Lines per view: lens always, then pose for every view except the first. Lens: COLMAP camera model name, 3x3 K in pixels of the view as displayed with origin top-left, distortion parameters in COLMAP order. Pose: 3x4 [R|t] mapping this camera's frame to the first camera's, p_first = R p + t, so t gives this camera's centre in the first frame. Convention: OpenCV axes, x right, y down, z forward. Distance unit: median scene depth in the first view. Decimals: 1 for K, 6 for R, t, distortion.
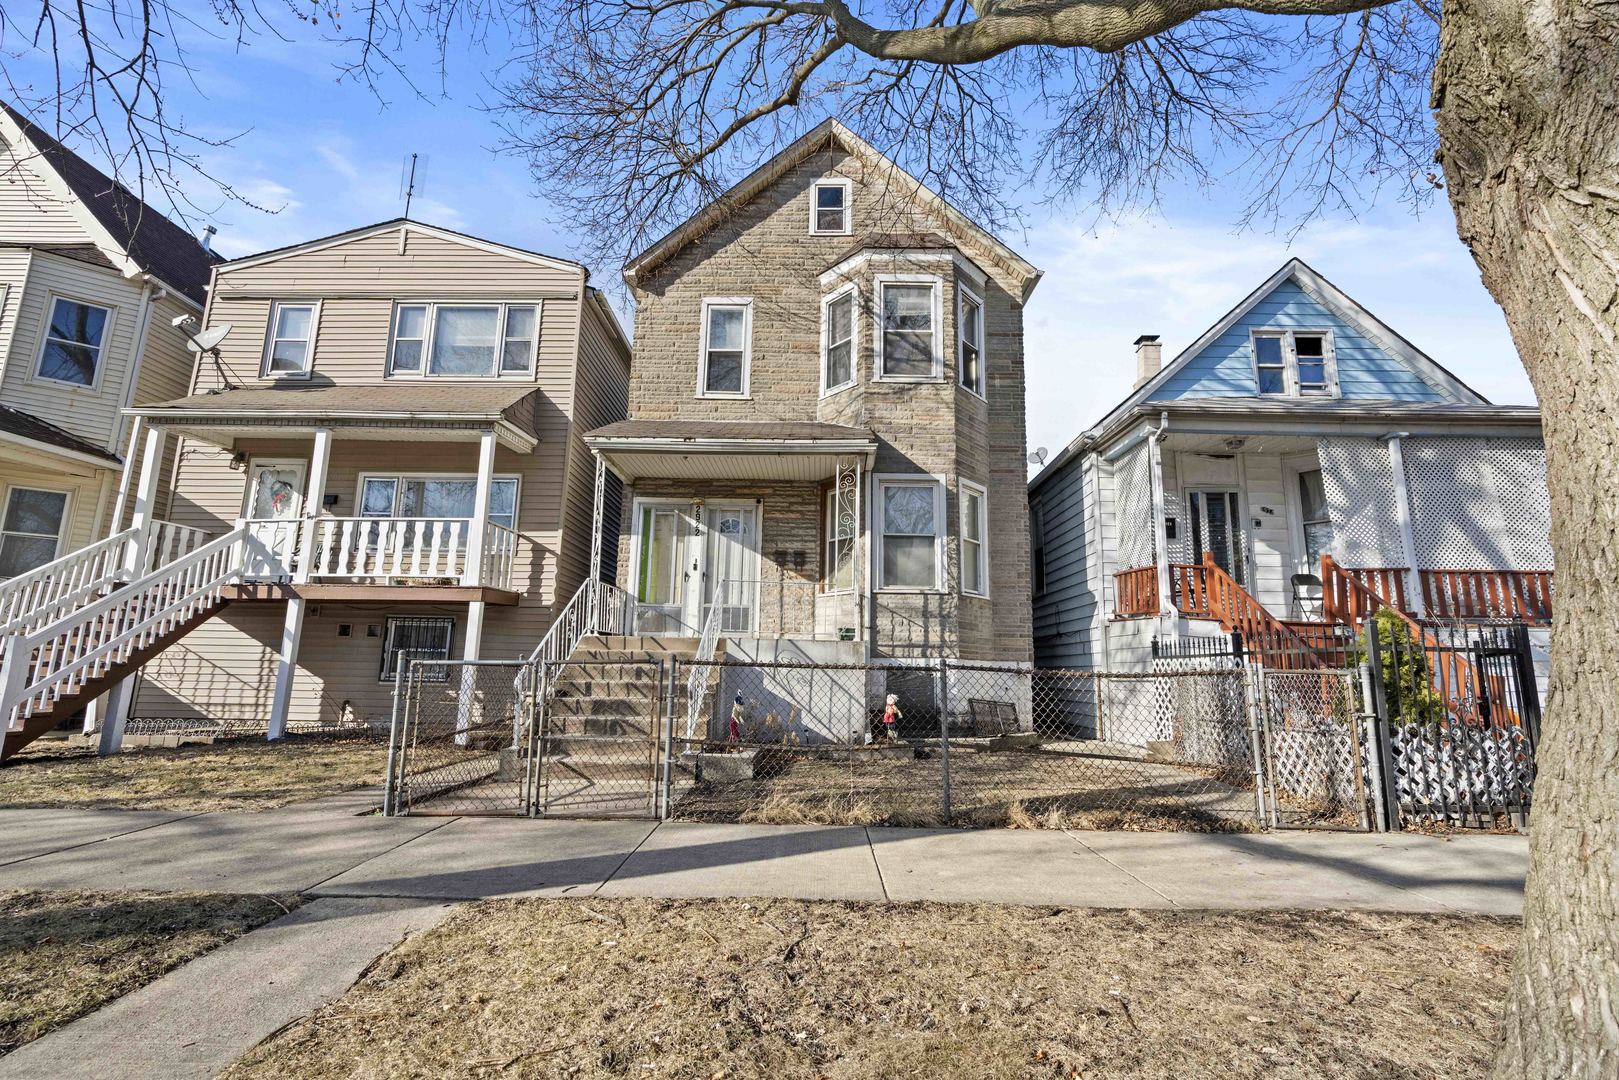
lens RADIAL K [[748.4, 0, 809.8], [0, 748.4, 556.1], [0, 0, 1]] dist [-0.004949, -0.000079]
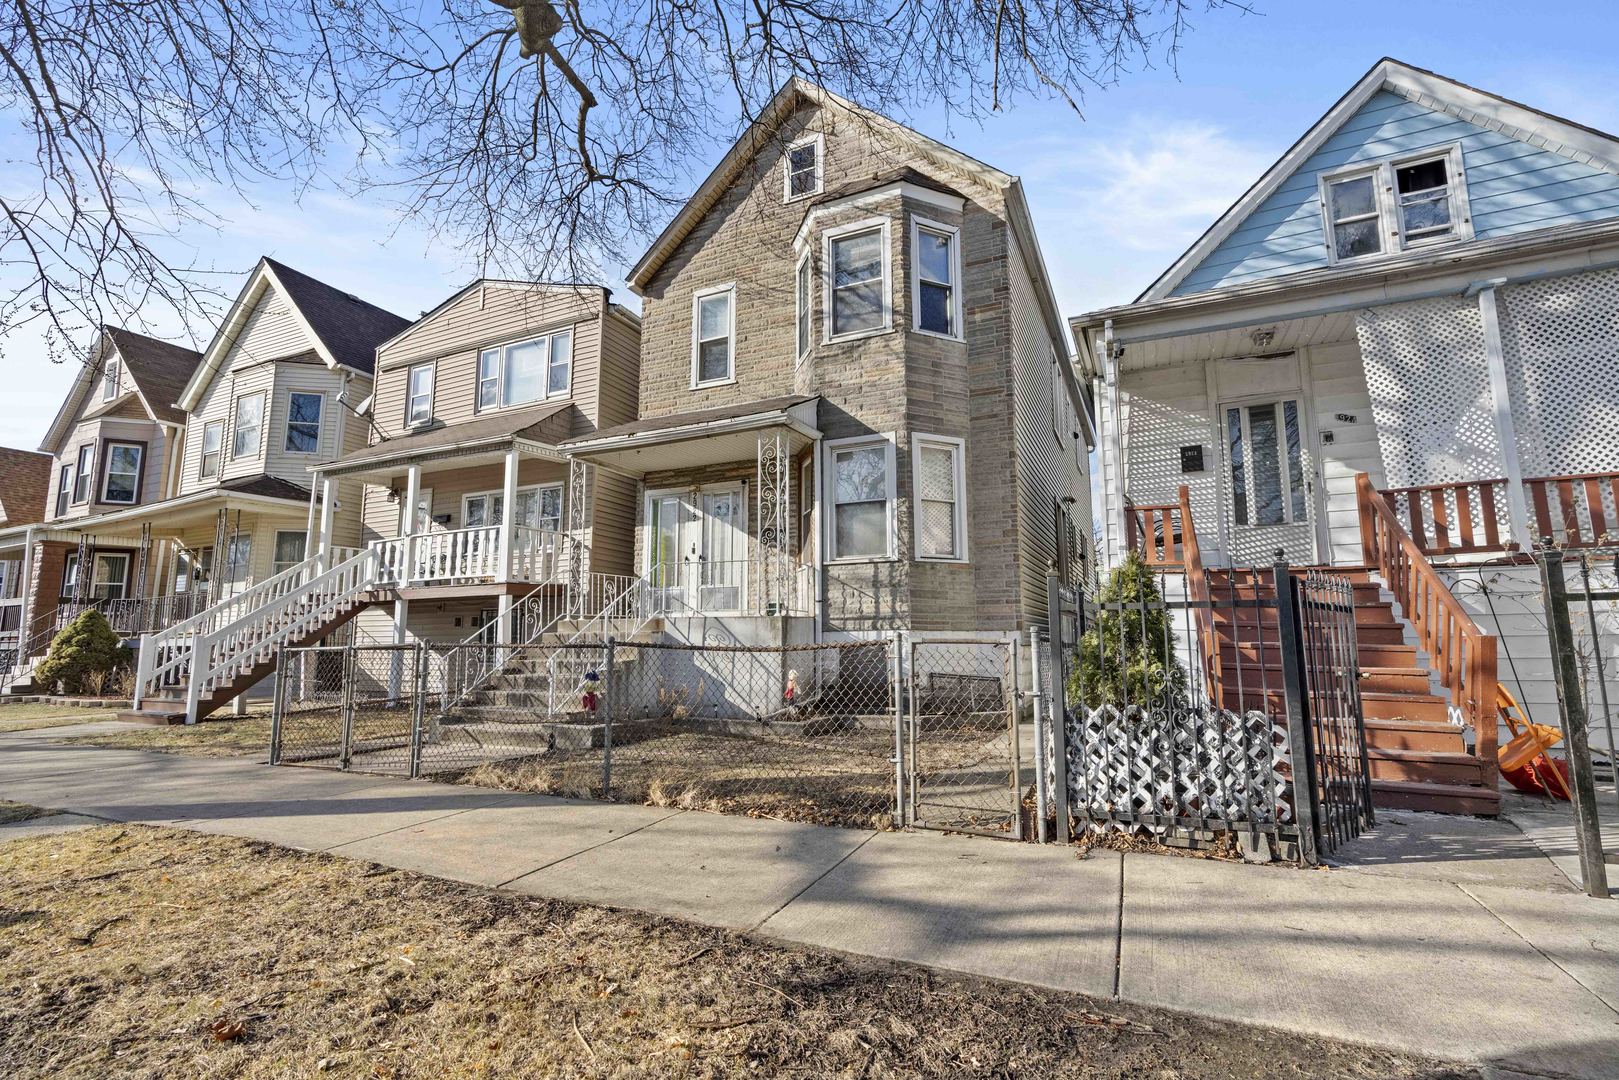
lens RADIAL K [[754.7, 0, 809.2], [0, 754.7, 557.7], [0, 0, 1]] dist [-0.003506, 0.000302]
pose [[0.907317, -0.069580, -0.414651, 0.441853], [0.084980, 0.996206, 0.018780, 0.018331], [0.411771, -0.052276, 0.909787, 0.096872]]
